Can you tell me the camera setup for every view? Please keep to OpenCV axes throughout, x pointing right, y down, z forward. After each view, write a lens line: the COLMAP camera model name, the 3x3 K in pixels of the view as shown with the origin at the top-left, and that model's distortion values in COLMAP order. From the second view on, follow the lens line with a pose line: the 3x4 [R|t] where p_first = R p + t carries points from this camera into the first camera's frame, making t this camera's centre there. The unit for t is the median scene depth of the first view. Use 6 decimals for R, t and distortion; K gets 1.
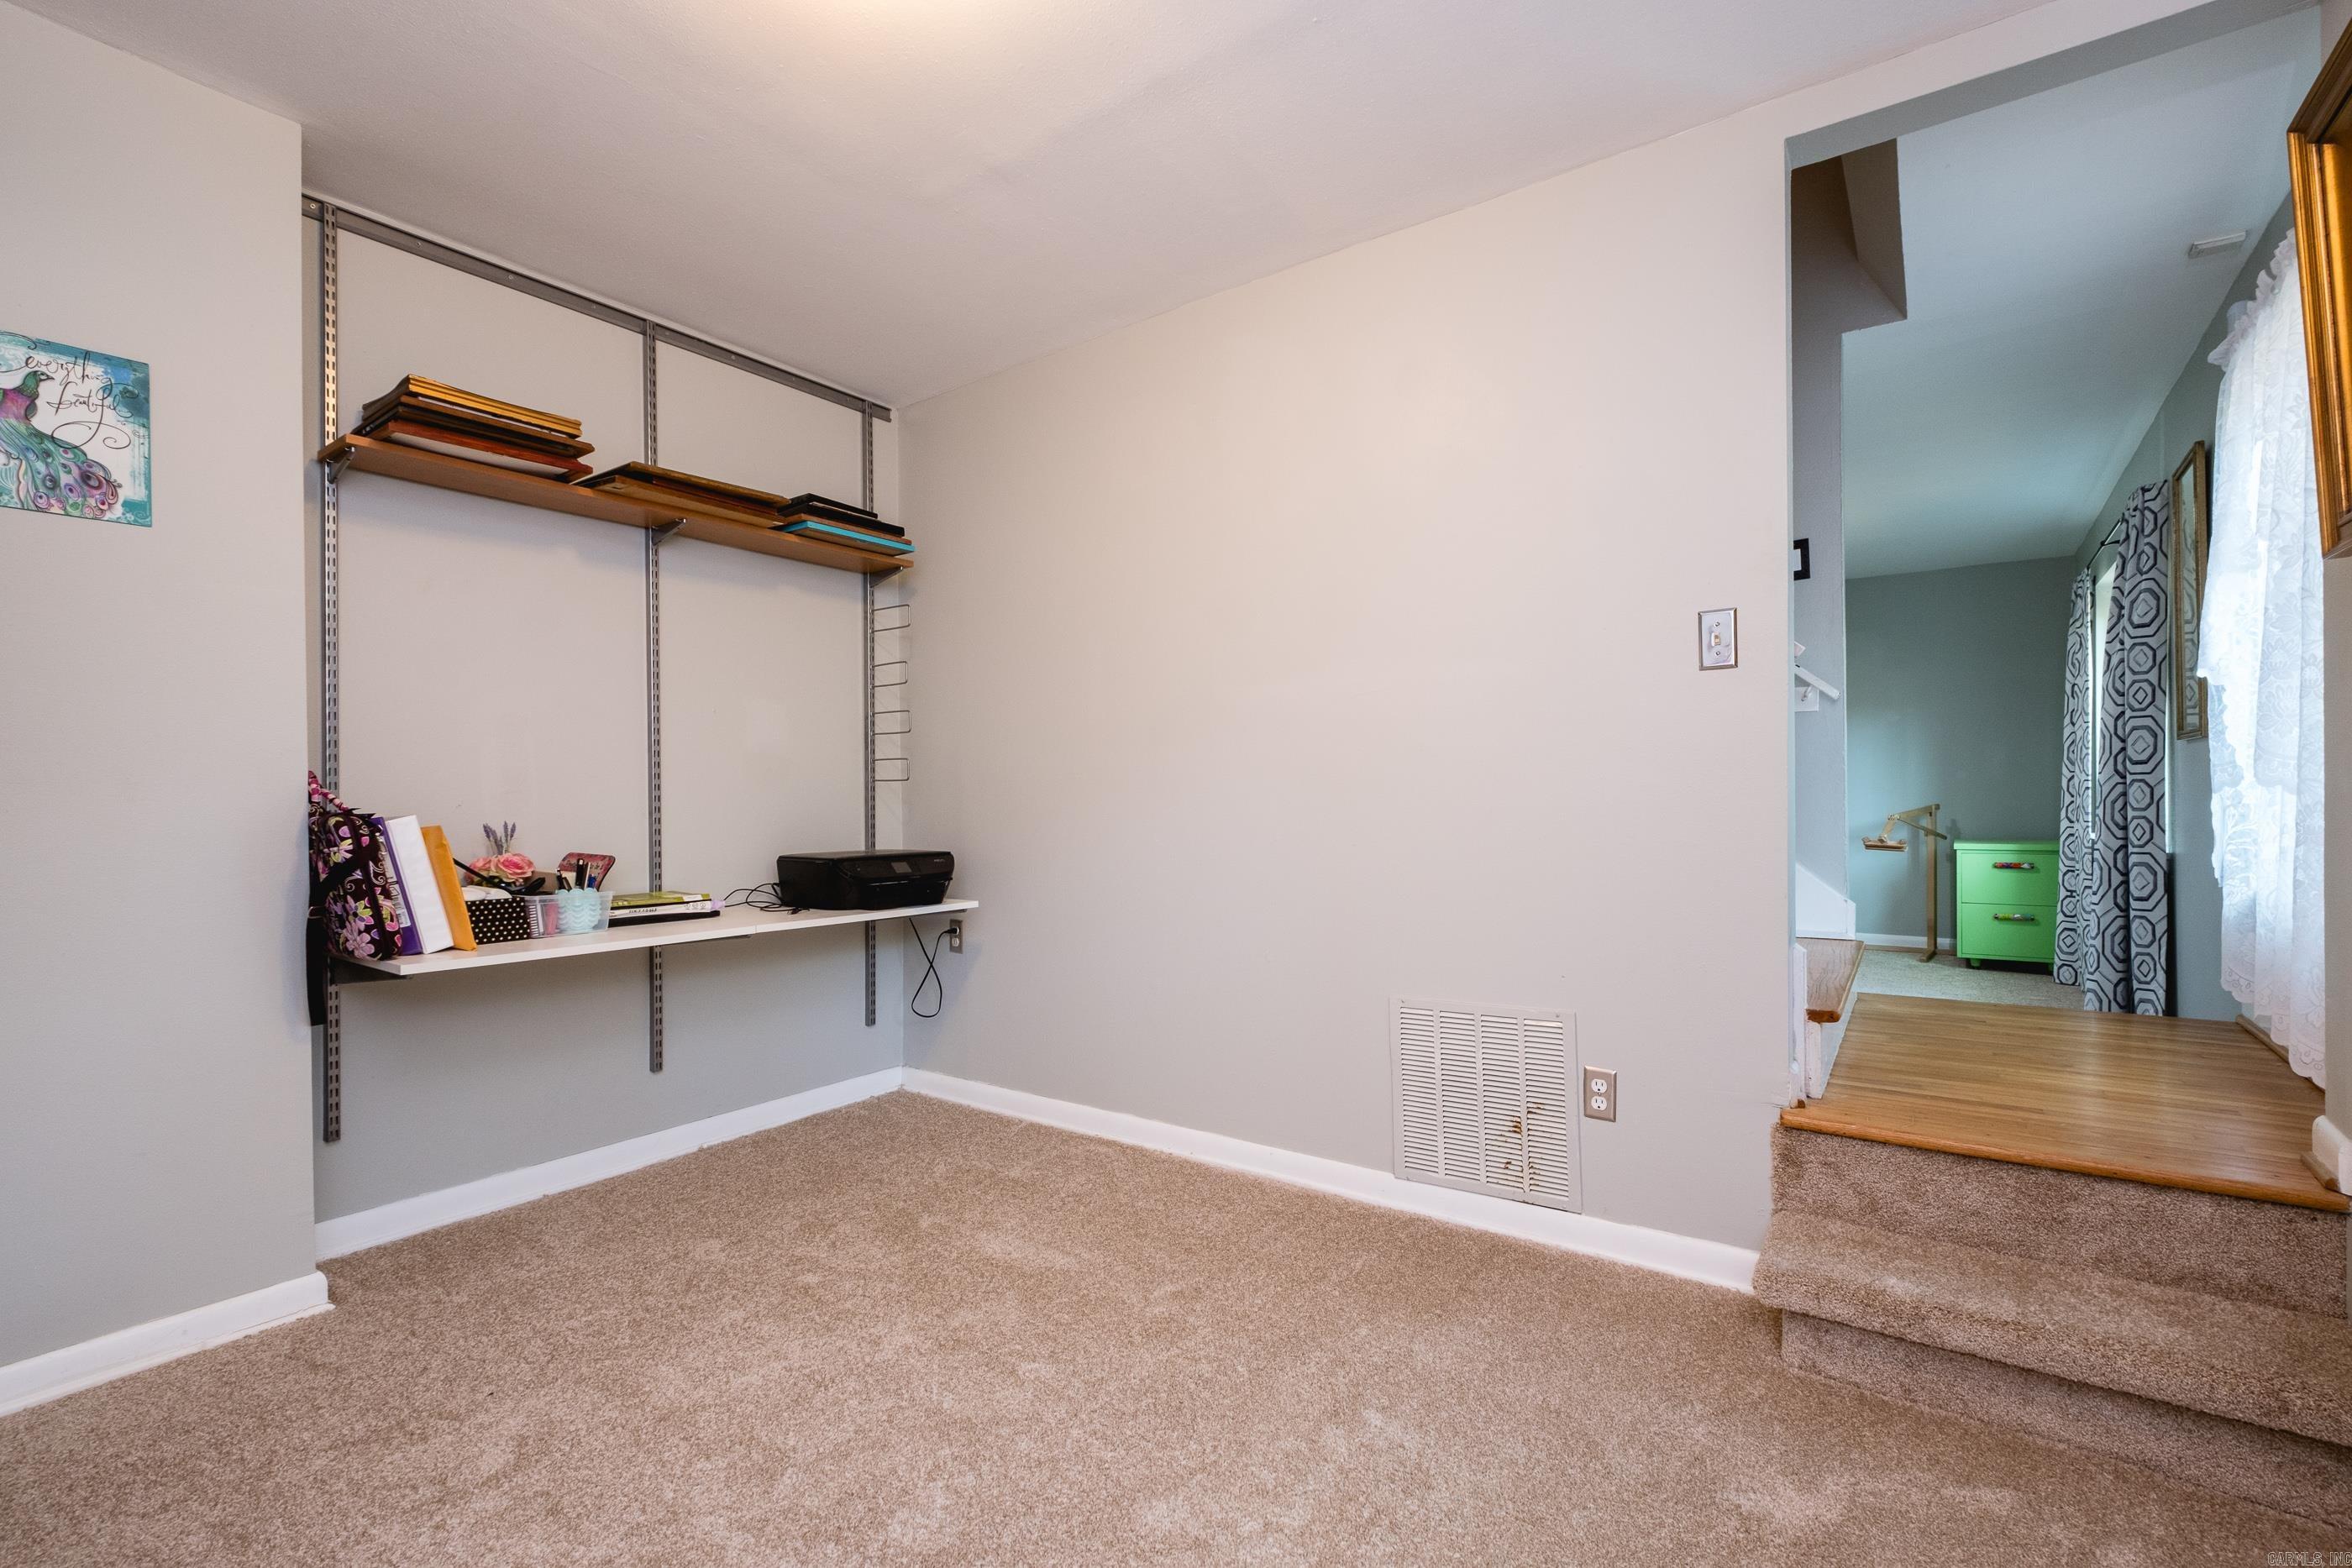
lens RADIAL K [[1035.9, 0, 1176.0], [0, 1035.9, 784.0], [0, 0, 1]] dist [-0.001664, -0.000451]
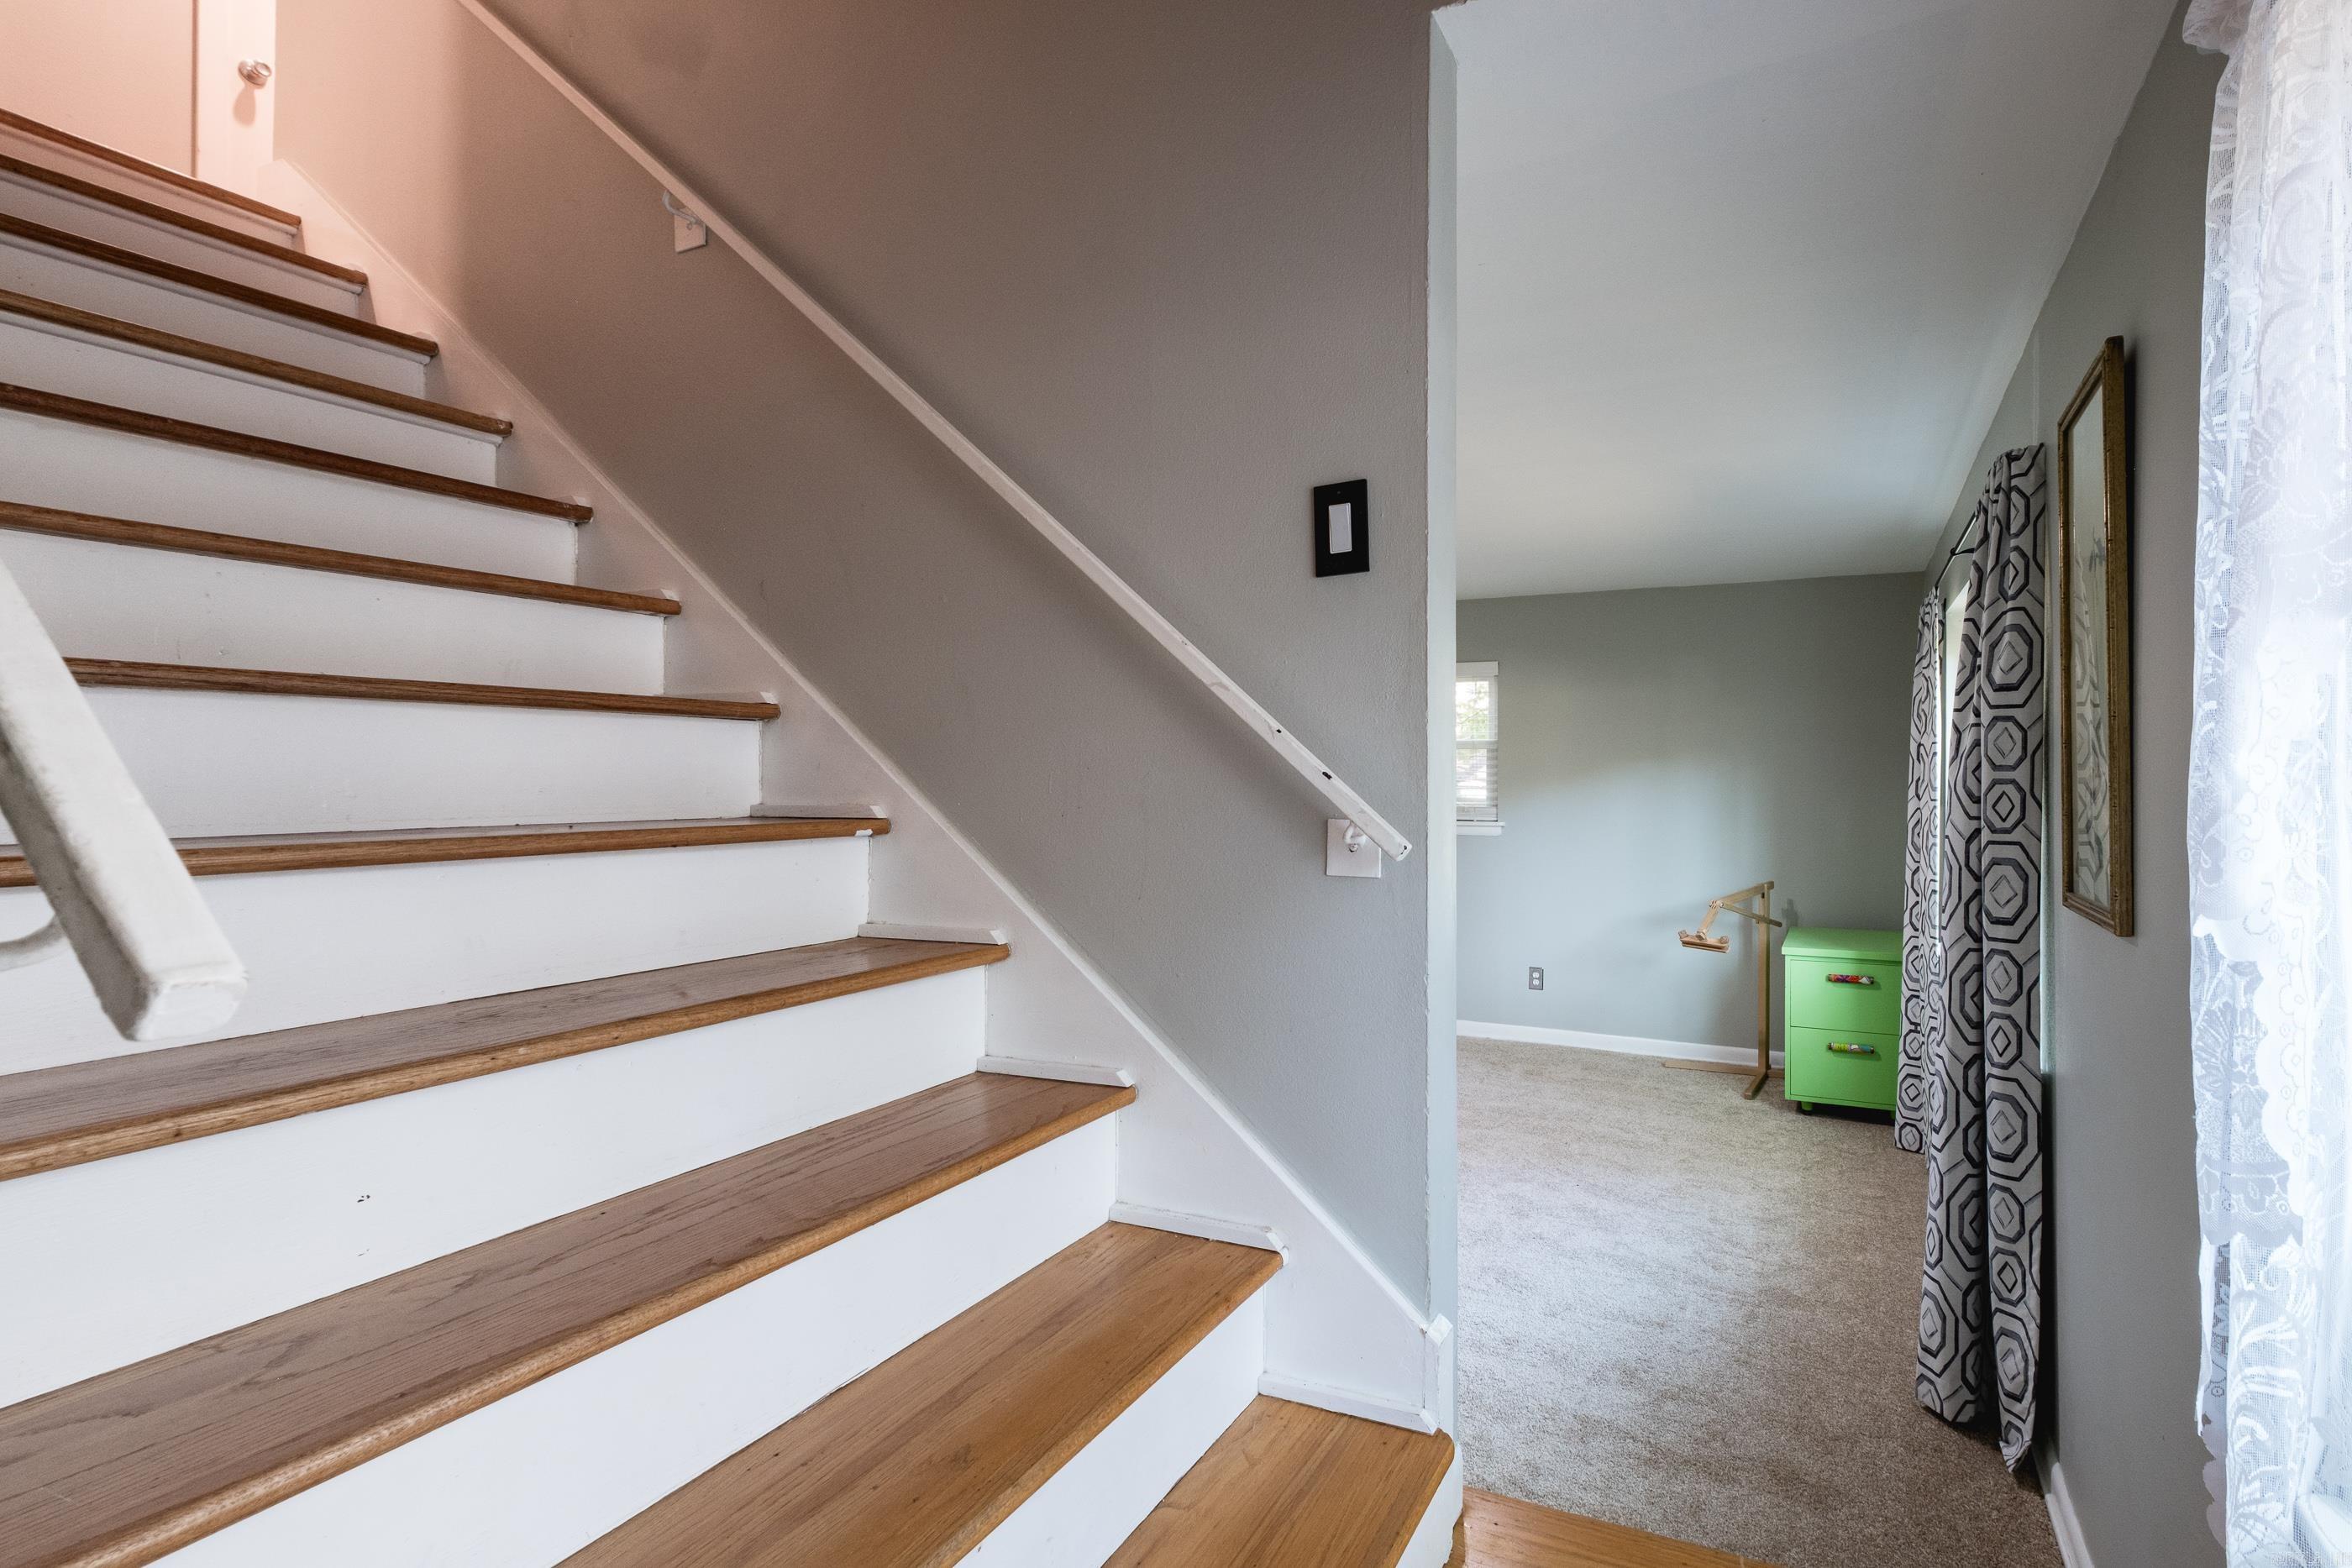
lens RADIAL K [[1038.6, 0, 1350.1], [0, 1038.6, 769.6], [0, 0, 1]] dist [-0.002040, -0.000289]
pose [[0.980273, 0.006054, 0.197555, 0.445104], [-0.005653, 0.999981, -0.002594, -0.101450], [-0.197566, 0.001427, 0.980288, 0.487812]]
